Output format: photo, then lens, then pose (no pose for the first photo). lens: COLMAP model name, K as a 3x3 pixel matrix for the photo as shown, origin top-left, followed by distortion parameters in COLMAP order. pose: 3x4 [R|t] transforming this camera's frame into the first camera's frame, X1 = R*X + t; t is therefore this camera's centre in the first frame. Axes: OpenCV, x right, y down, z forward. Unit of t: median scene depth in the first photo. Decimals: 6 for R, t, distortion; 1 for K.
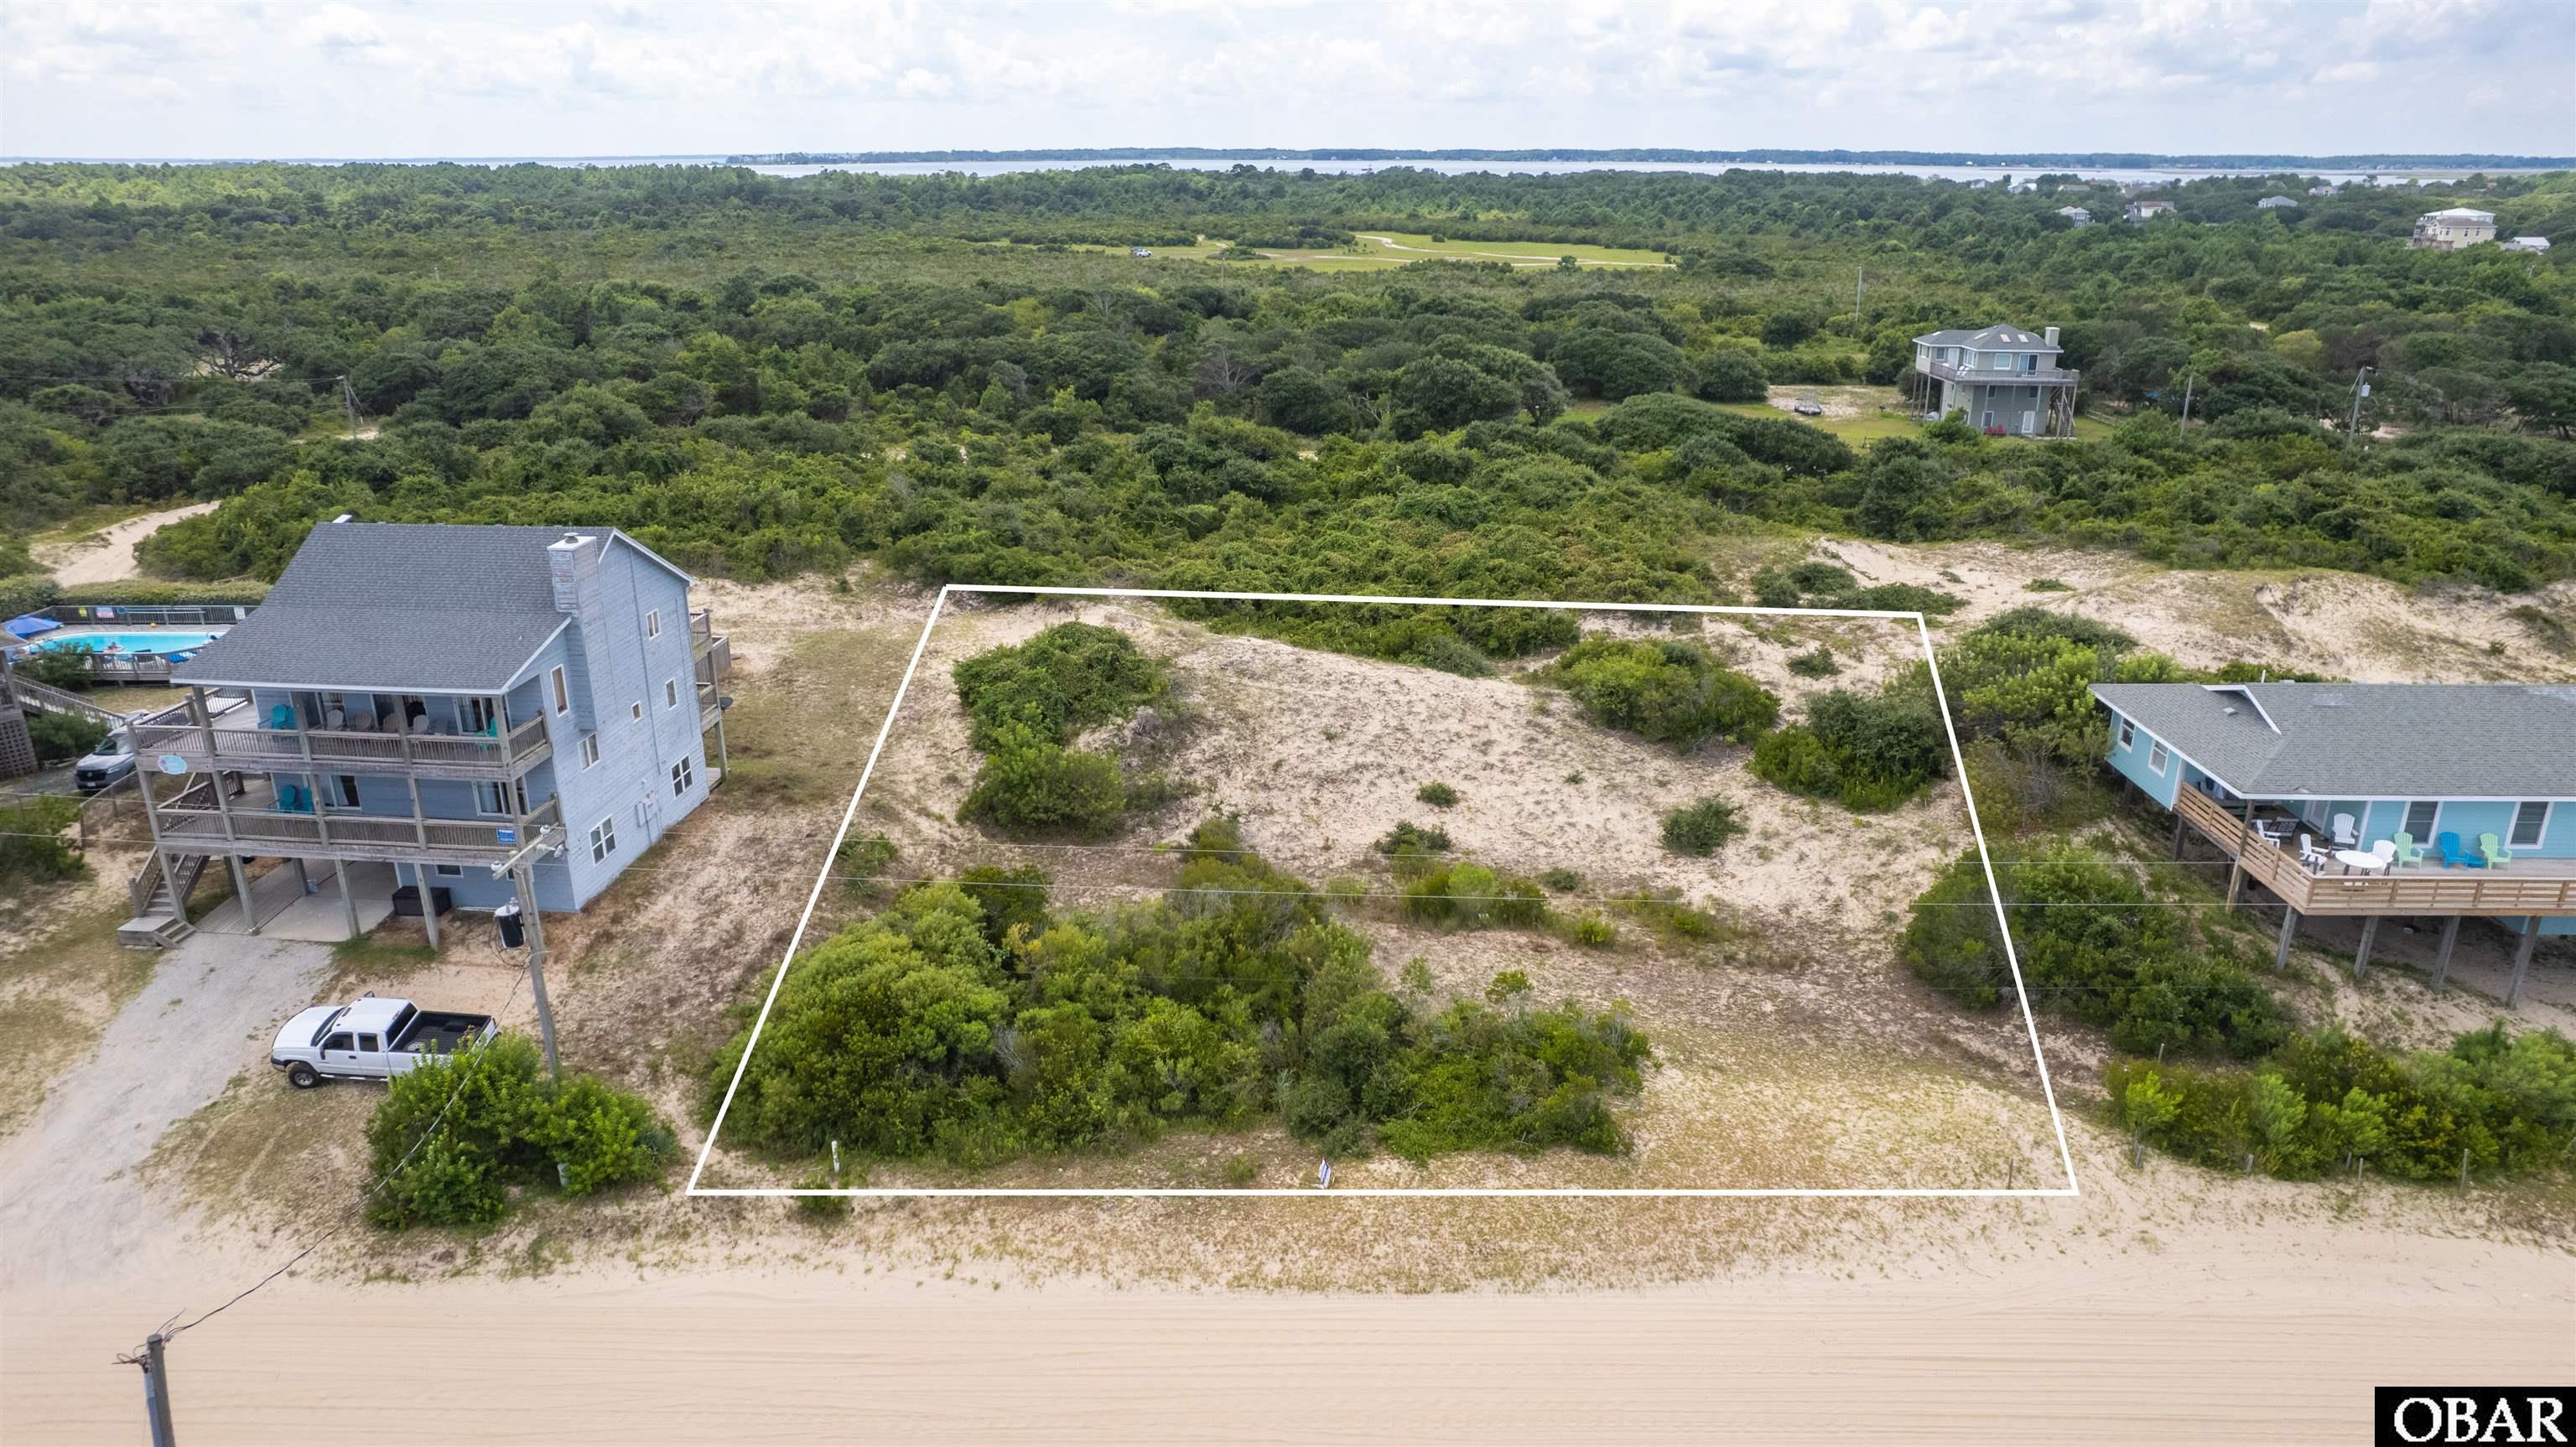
lens RADIAL K [[1655.1, 0, 1285.4], [0, 1655.1, 720.0], [0, 0, 1]] dist [-0.063933, 0.053117]
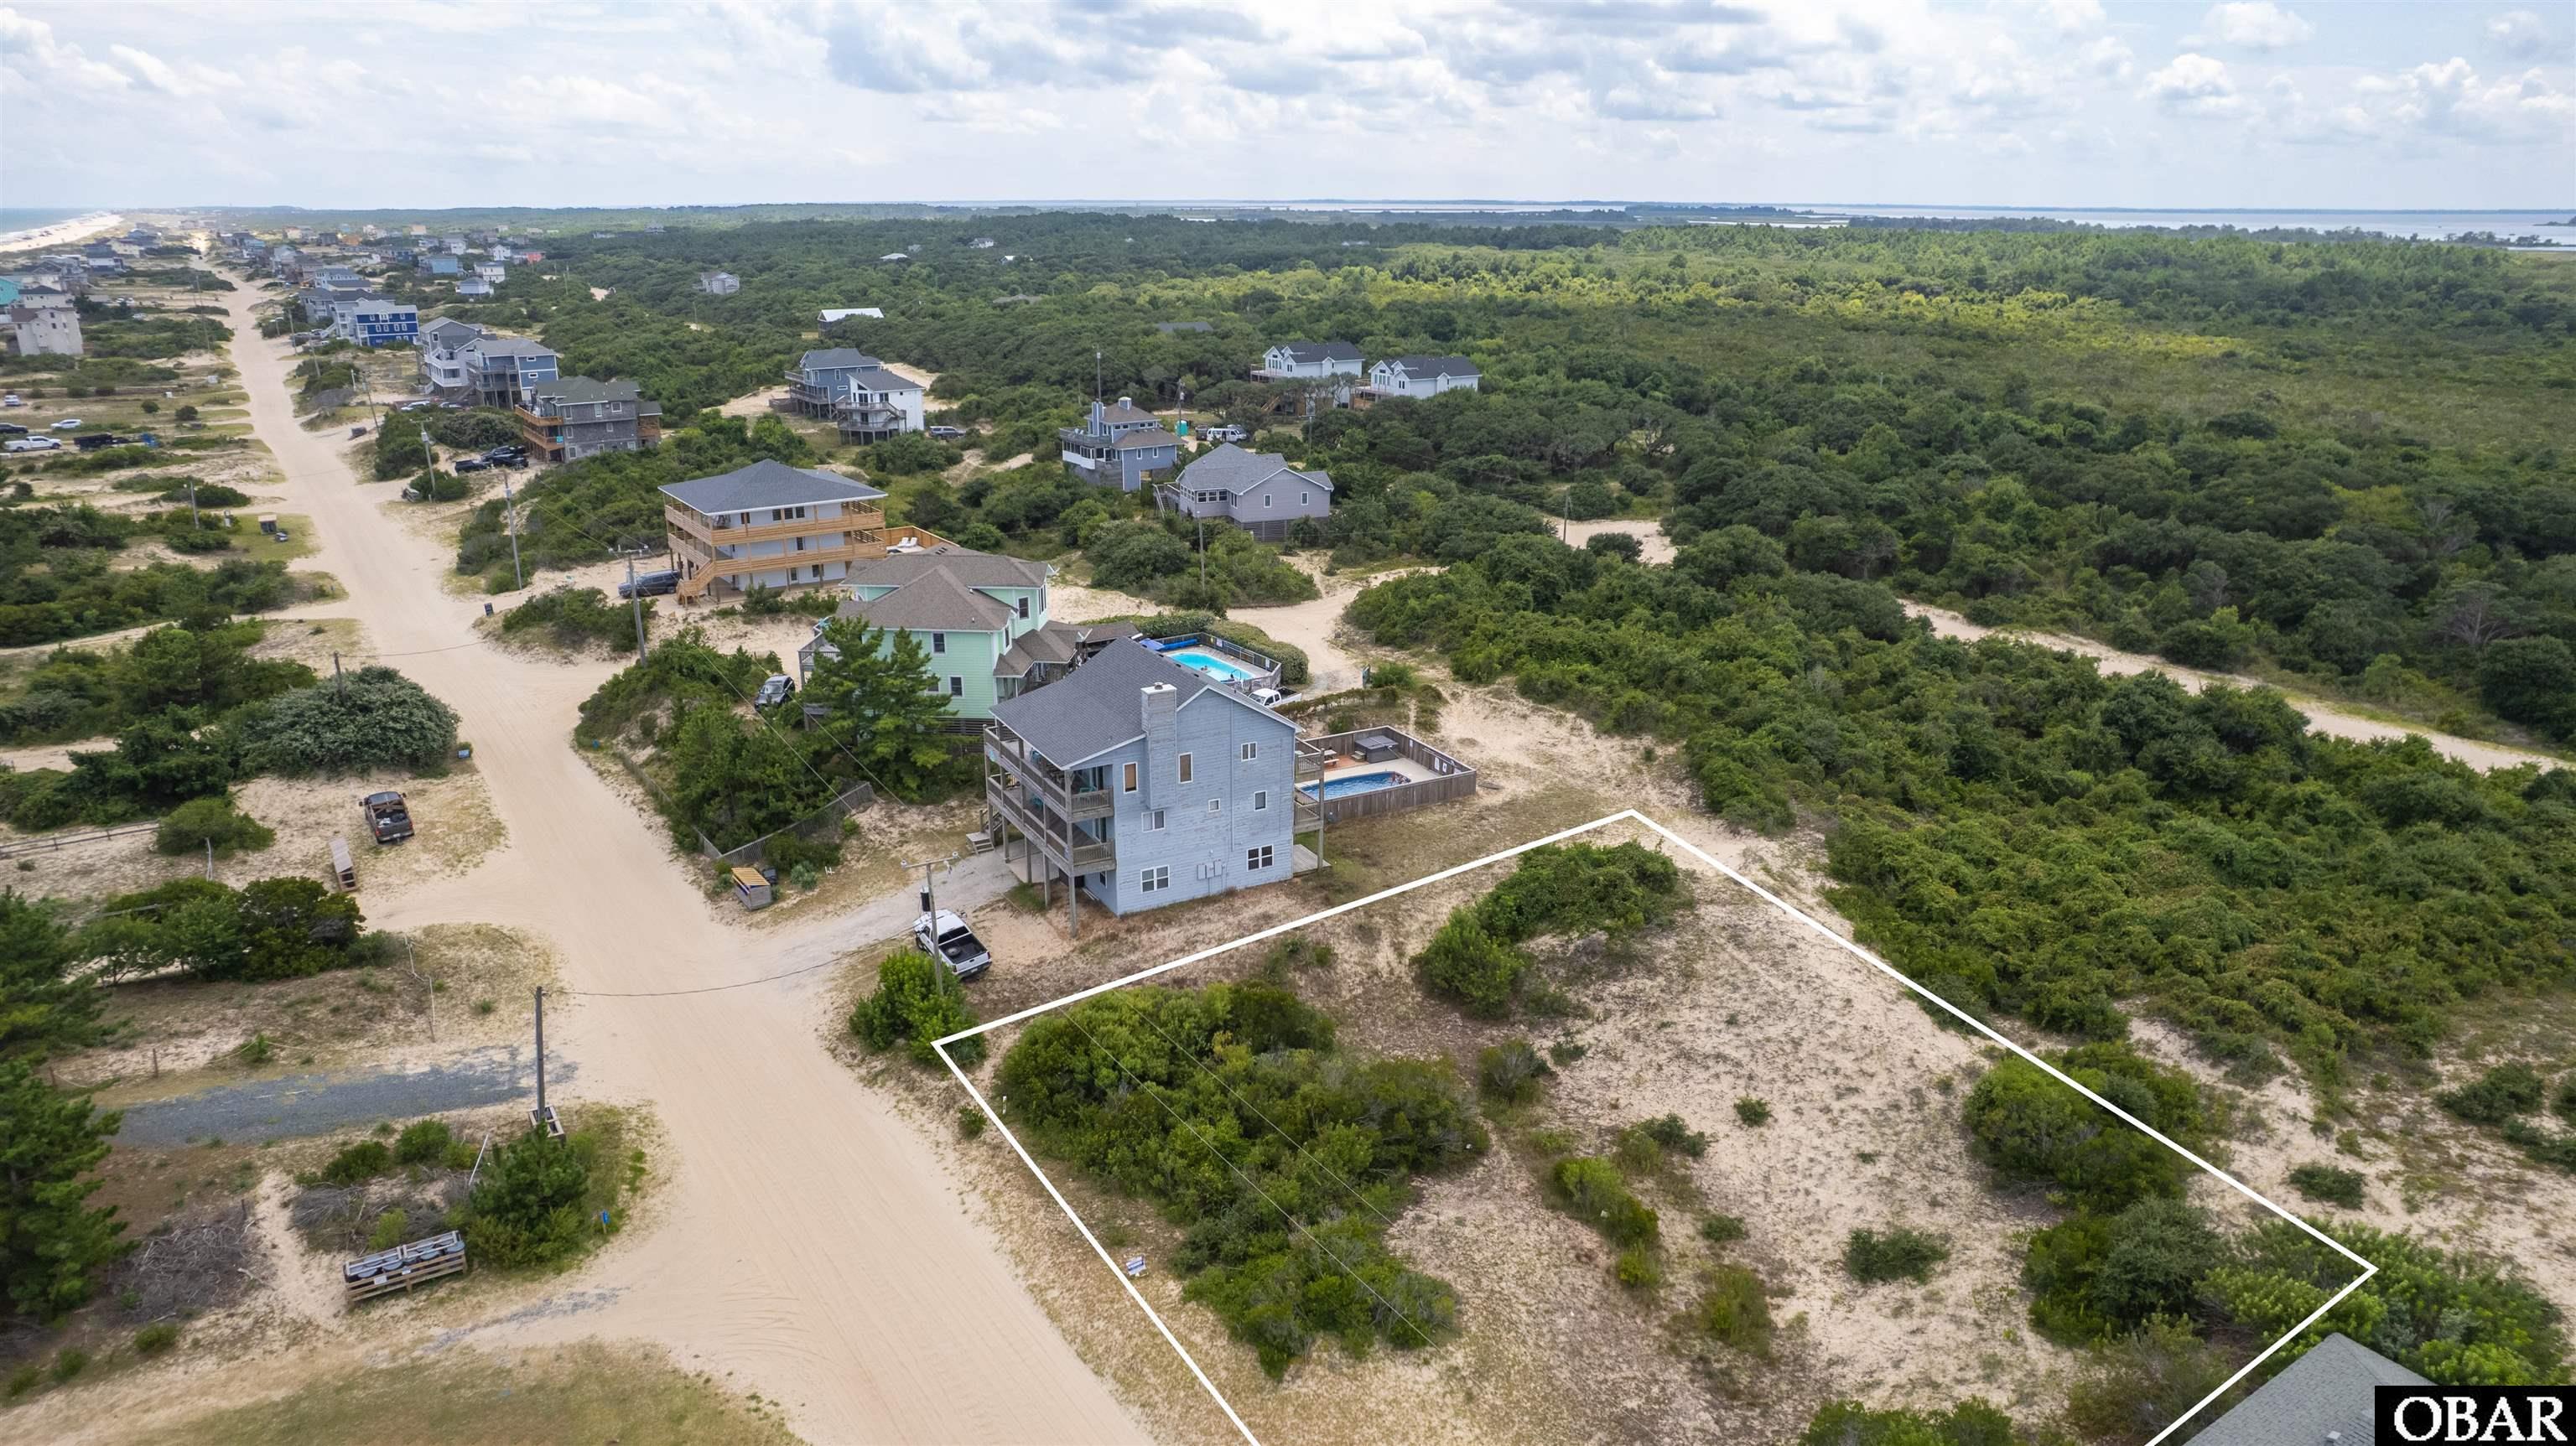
lens RADIAL K [[1659.4, 0, 1286.9], [0, 1659.4, 725.2], [0, 0, 1]] dist [-0.076085, 0.067875]
pose [[0.564389, 0.253790, -0.785529, 0.742750], [-0.273067, 0.955397, 0.112477, -0.243319], [0.779037, 0.151021, 0.608518, 0.130150]]
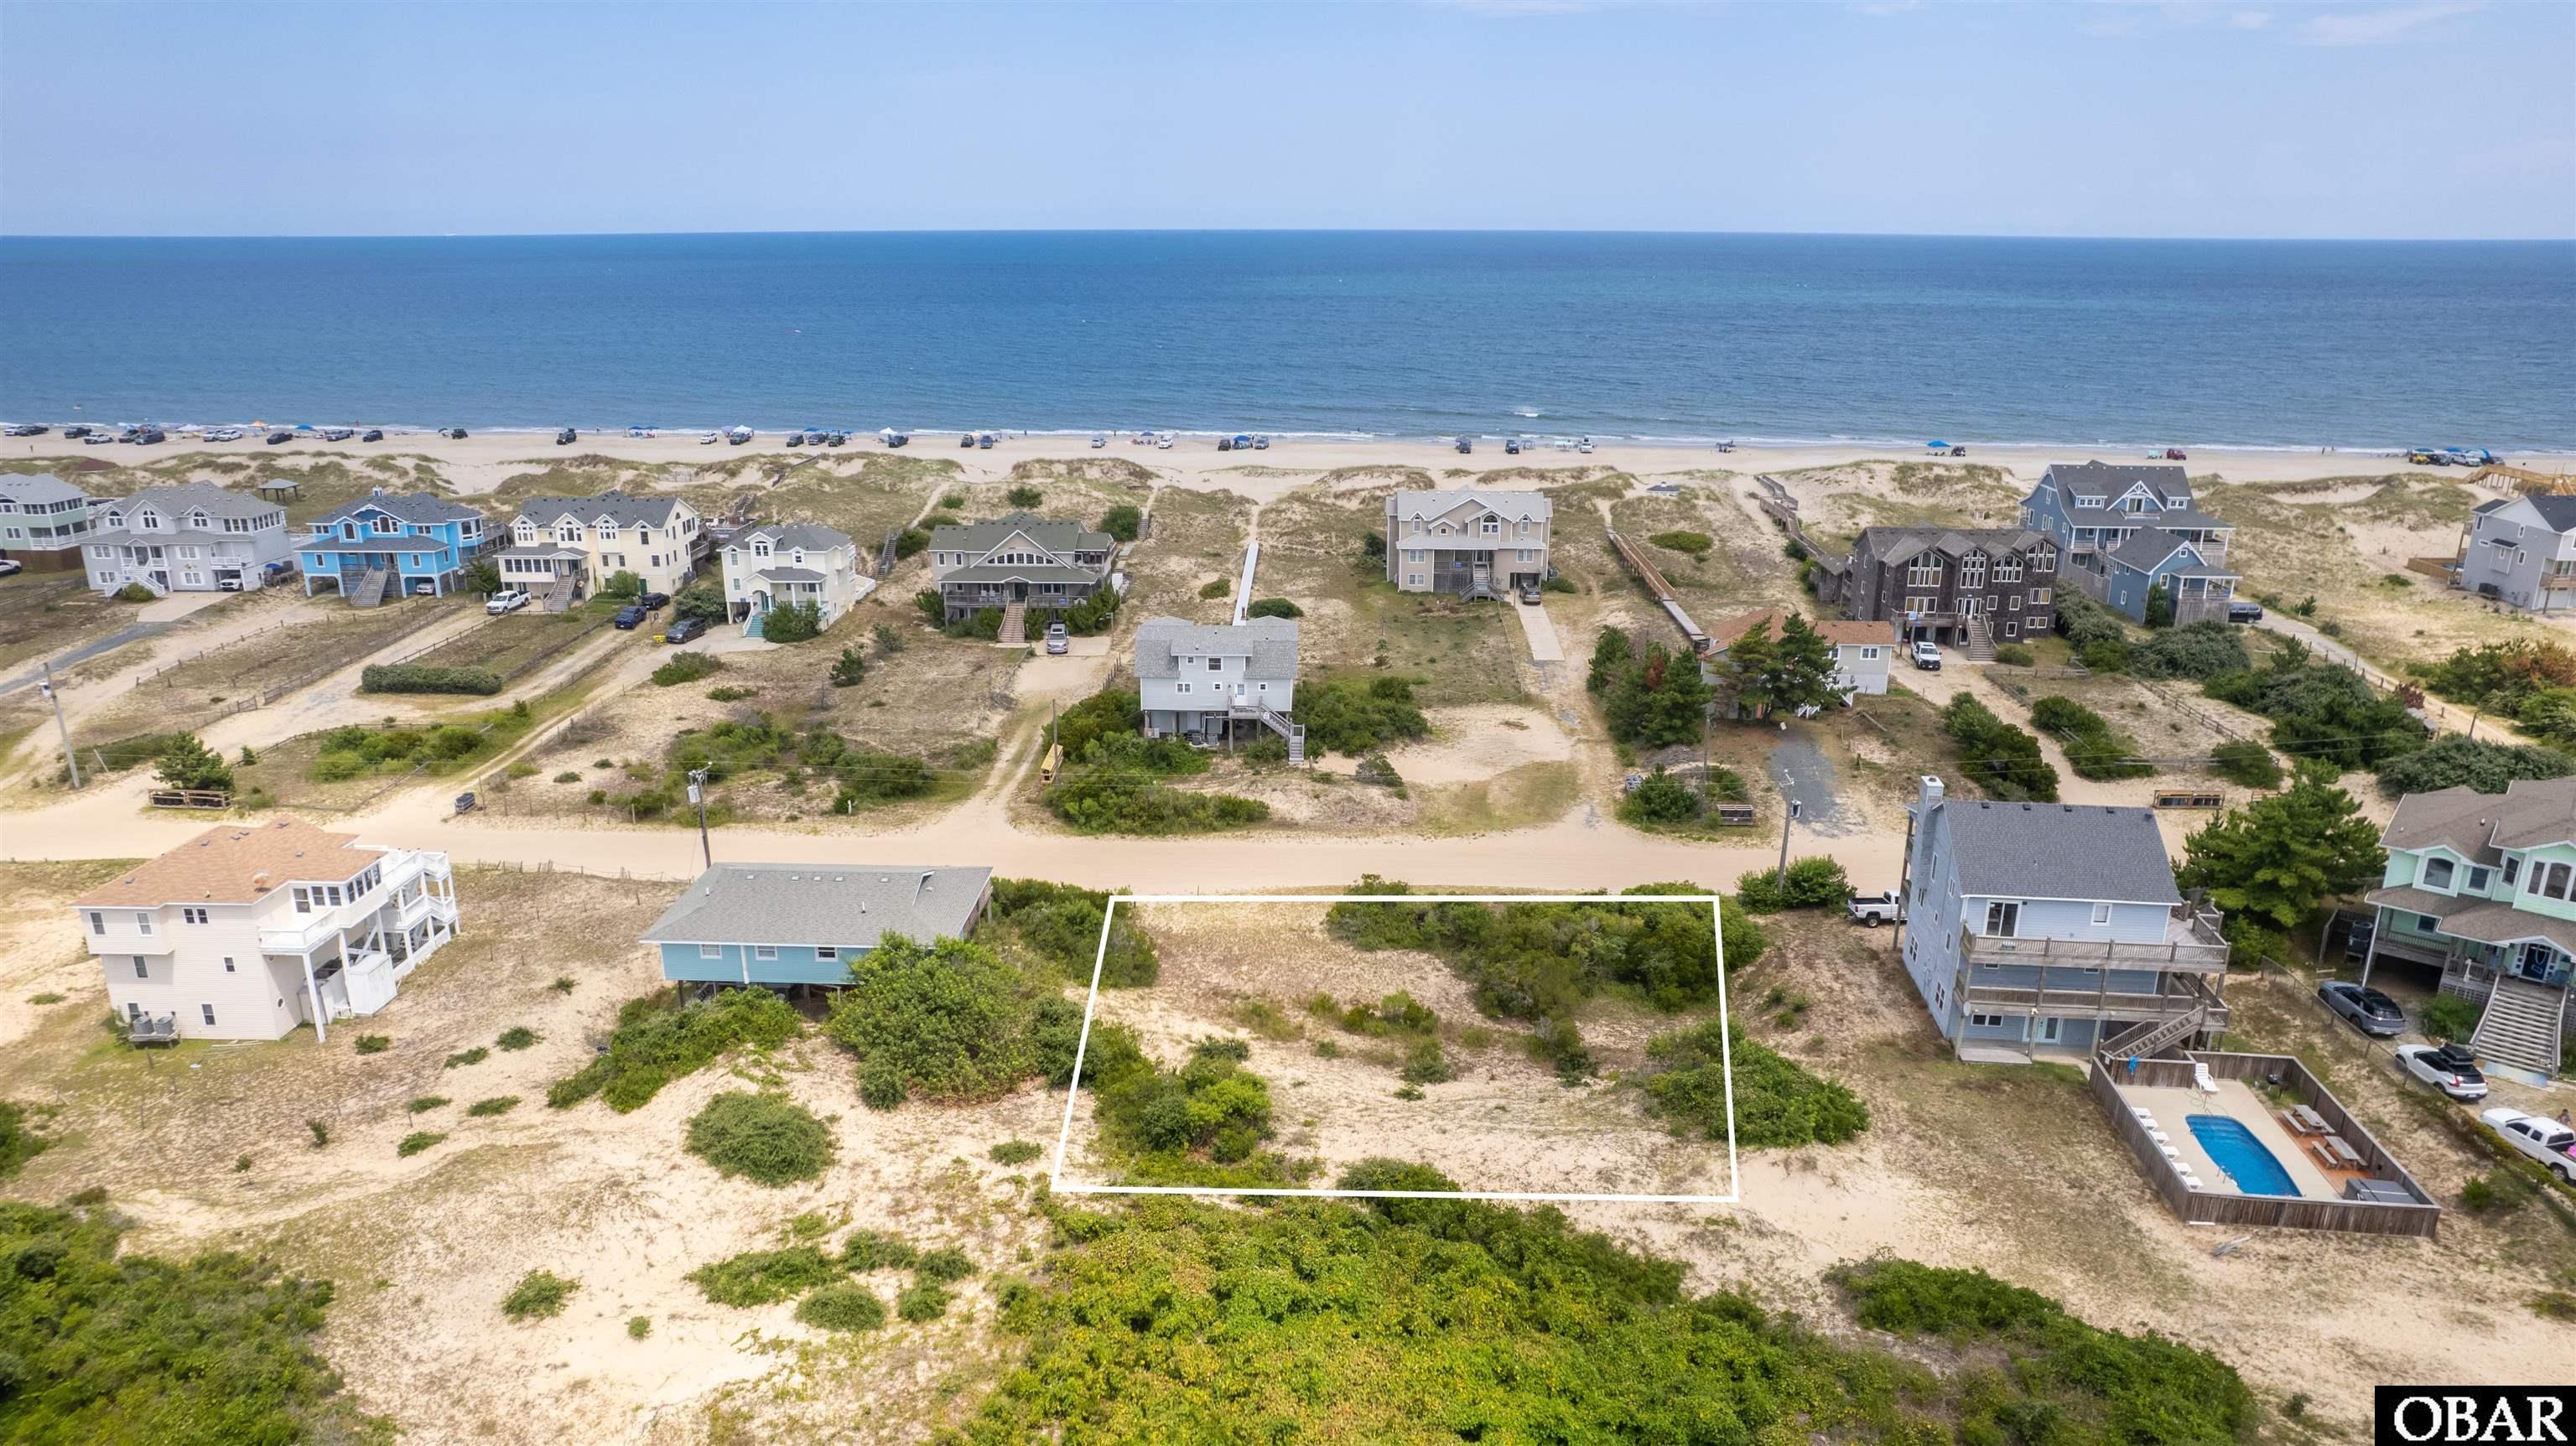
lens RADIAL K [[1643.3, 0, 1279.0], [0, 1643.3, 728.6], [0, 0, 1]] dist [-0.069007, 0.061872]
pose [[-0.999598, -0.008802, 0.026963, 0.176282], [0.008911, 0.805036, 0.593159, -1.006447], [-0.026927, 0.593161, -0.804634, 2.027418]]
